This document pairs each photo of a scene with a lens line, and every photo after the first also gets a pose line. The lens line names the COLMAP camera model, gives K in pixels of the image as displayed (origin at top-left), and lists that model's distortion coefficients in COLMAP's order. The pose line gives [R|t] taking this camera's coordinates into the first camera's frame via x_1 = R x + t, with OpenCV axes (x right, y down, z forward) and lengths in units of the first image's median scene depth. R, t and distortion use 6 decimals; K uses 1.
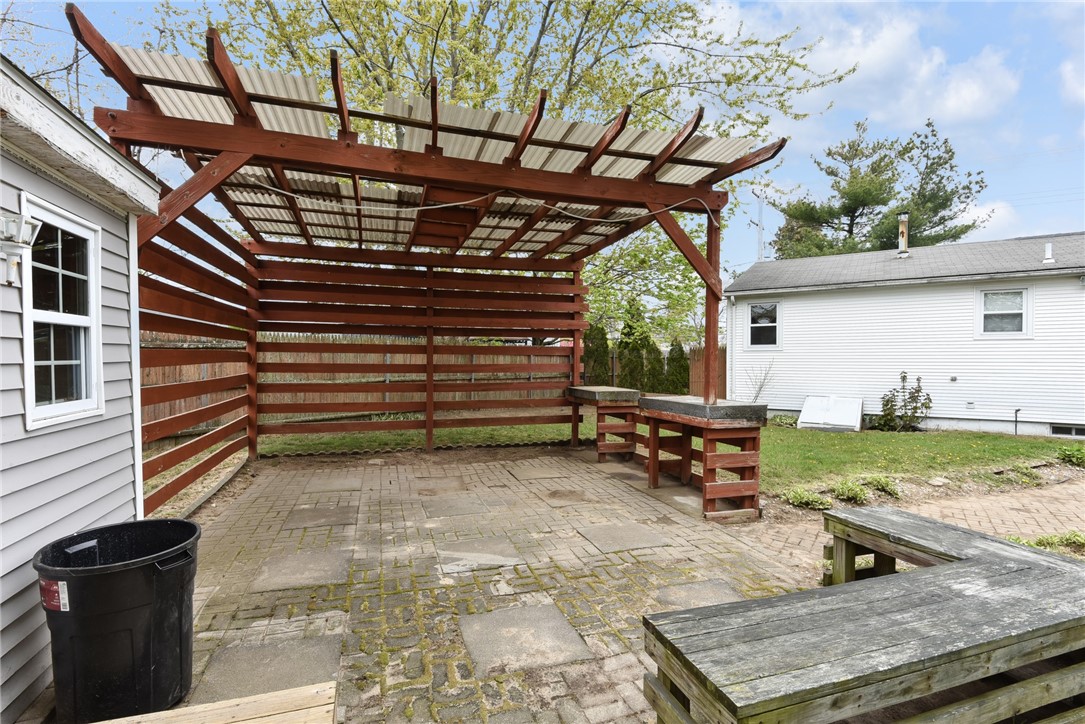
lens RADIAL K [[510.9, 0, 542.5], [0, 510.9, 365.9], [0, 0, 1]] dist [0.002661, -0.007768]
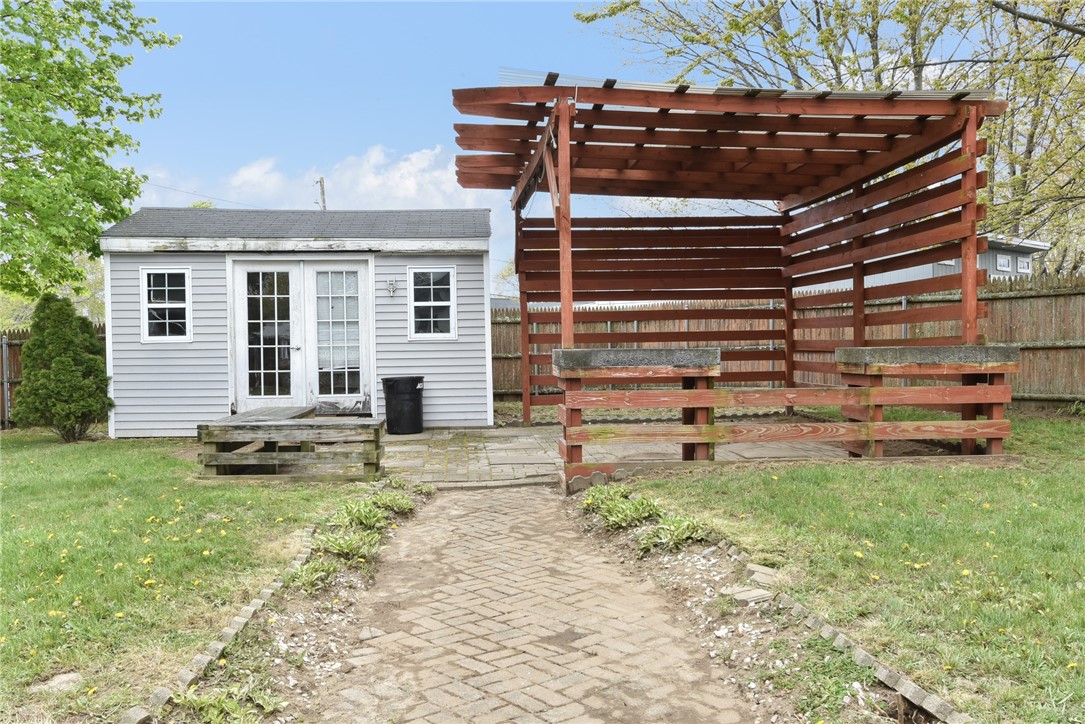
lens RADIAL K [[938.5, 0, 549.9], [0, 938.5, 366.2], [0, 0, 1]] dist [-0.004754, -0.000759]
pose [[-0.208467, 0.017659, -0.977870, 1.547608], [-0.001800, 0.999828, 0.018439, 0.060198], [0.978028, 0.005604, -0.208399, 1.051908]]
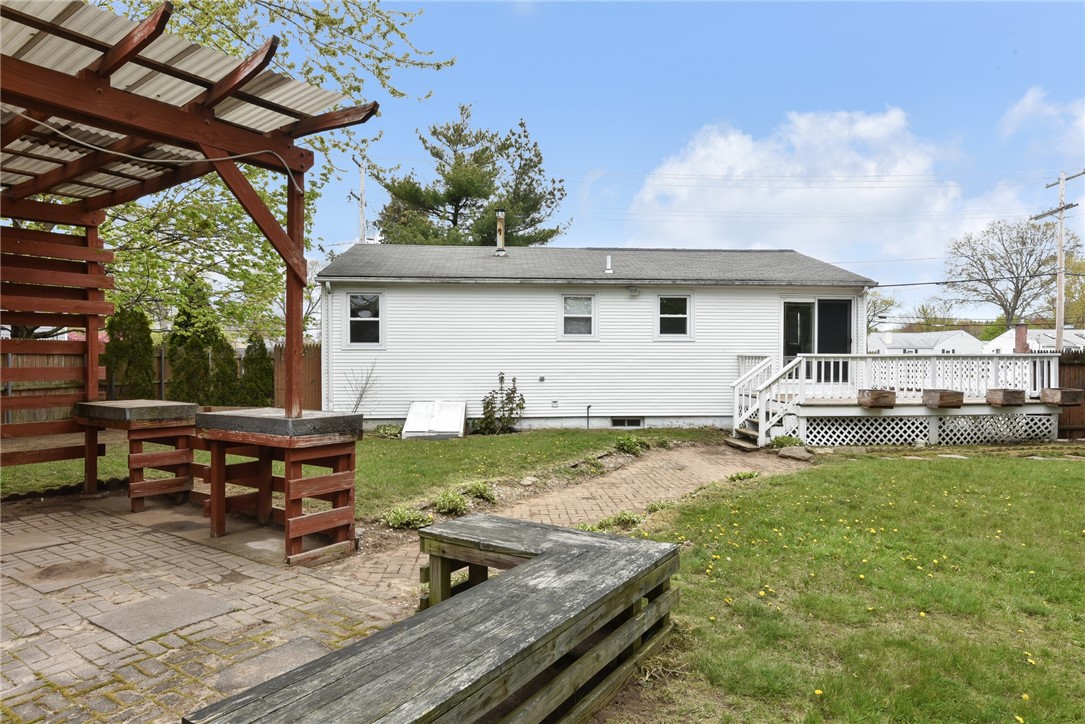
lens RADIAL K [[638.7, 0, 543.0], [0, 638.7, 367.0], [0, 0, 1]] dist [-0.003197, -0.008781]
pose [[0.780242, -0.008503, 0.625420, 0.011581], [0.009694, 0.999952, 0.001501, -0.000202], [-0.625402, 0.004892, 0.780287, -0.004843]]
